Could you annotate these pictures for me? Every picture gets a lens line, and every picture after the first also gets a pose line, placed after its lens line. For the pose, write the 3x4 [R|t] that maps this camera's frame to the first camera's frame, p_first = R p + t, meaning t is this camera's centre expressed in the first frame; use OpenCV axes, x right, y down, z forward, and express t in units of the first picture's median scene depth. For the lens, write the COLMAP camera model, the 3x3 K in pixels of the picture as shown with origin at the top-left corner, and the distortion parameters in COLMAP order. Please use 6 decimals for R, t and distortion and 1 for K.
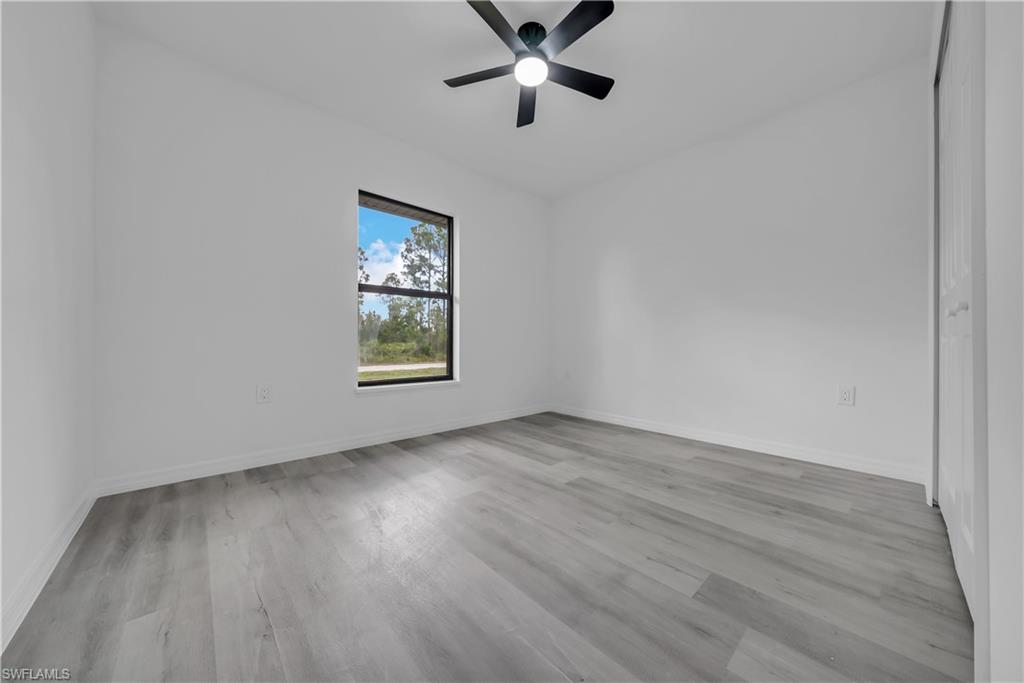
lens RADIAL K [[352.0, 0, 516.2], [0, 352.0, 346.7], [0, 0, 1]] dist [-0.009257, -0.000114]
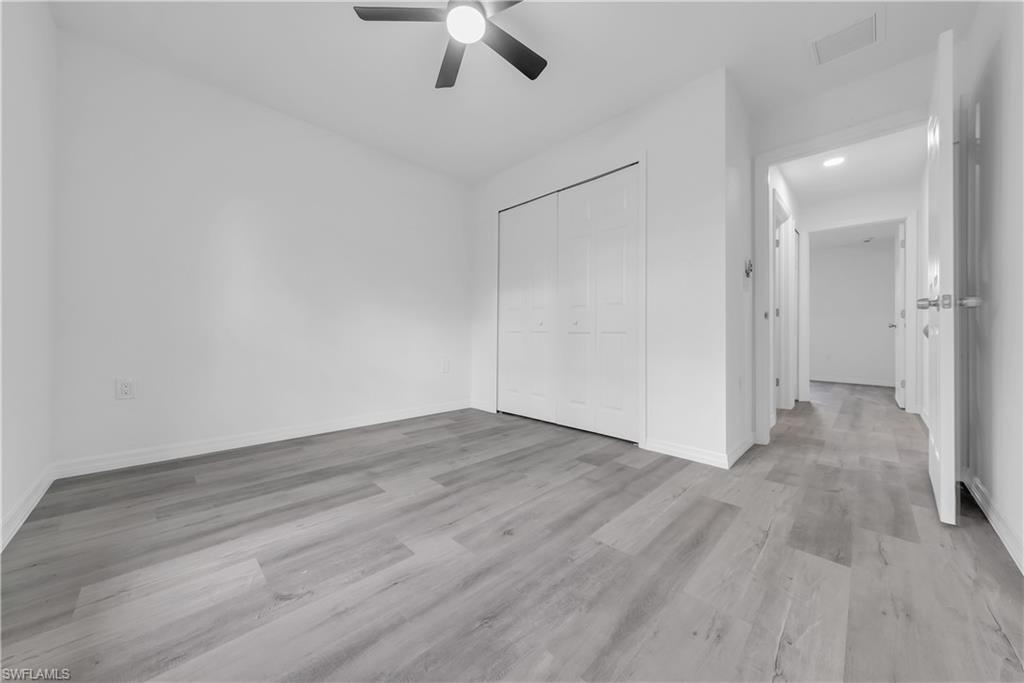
lens RADIAL K [[352.0, 0, 512.9], [0, 352.0, 336.4], [0, 0, 1]] dist [-0.009257, -0.000114]
pose [[-0.033892, -0.008077, 0.999393, -0.868891], [0.007023, 0.999941, 0.008319, -0.010747], [-0.999401, 0.007301, -0.033833, 0.945206]]
